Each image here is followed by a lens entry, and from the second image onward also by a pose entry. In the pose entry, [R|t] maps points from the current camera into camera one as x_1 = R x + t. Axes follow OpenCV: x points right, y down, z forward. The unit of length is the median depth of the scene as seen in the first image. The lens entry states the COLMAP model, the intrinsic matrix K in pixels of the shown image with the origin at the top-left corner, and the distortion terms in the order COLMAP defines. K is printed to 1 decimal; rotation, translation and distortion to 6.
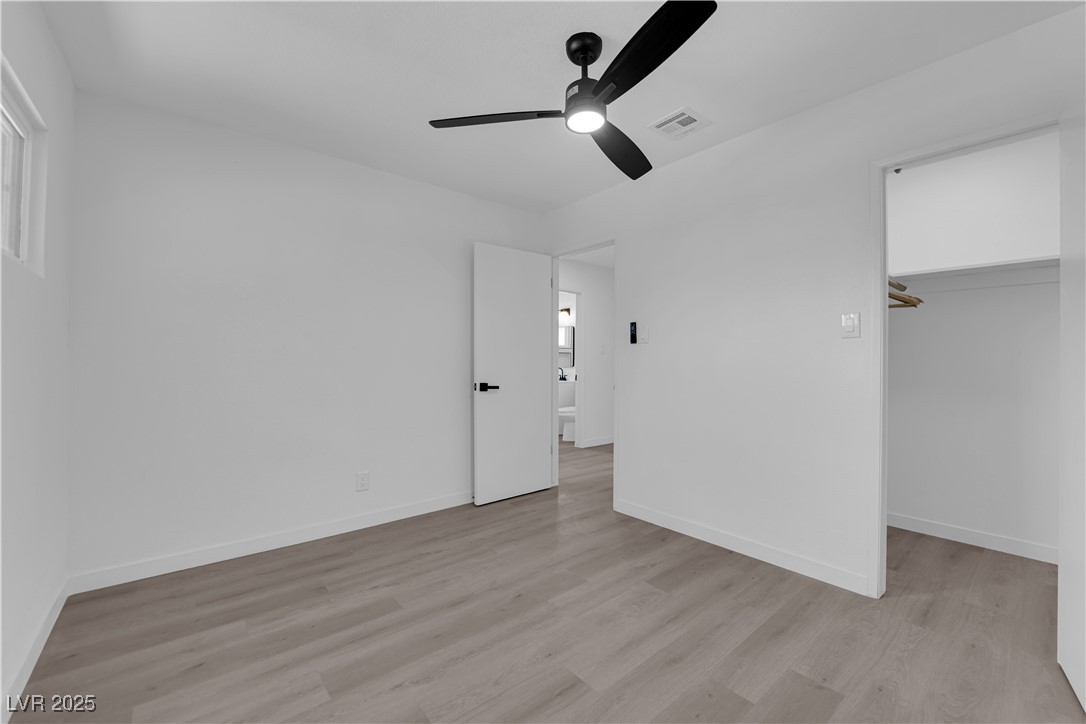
lens RADIAL K [[438.2, 0, 543.0], [0, 438.2, 361.1], [0, 0, 1]] dist [-0.004395, 0.000283]
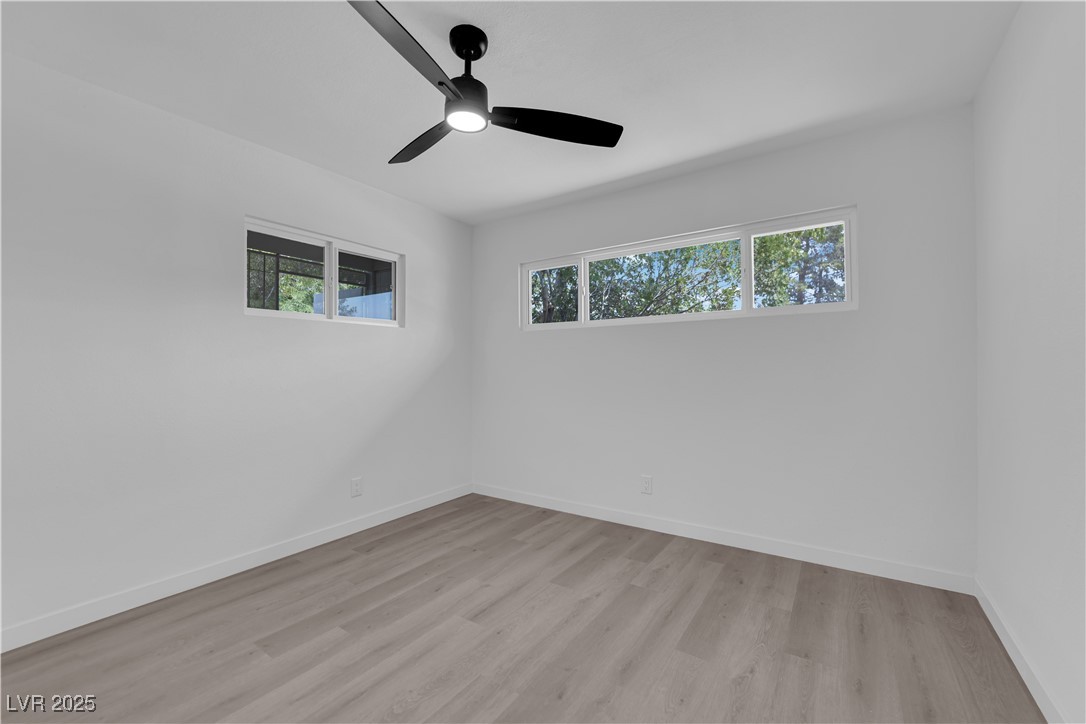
lens RADIAL K [[438.2, 0, 543.2], [0, 438.2, 364.1], [0, 0, 1]] dist [-0.004395, 0.000283]
pose [[-0.962780, -0.001039, -0.270286, 0.189097], [0.002633, 0.999909, -0.013222, 0.002776], [0.270275, -0.013441, -0.962689, 1.917197]]
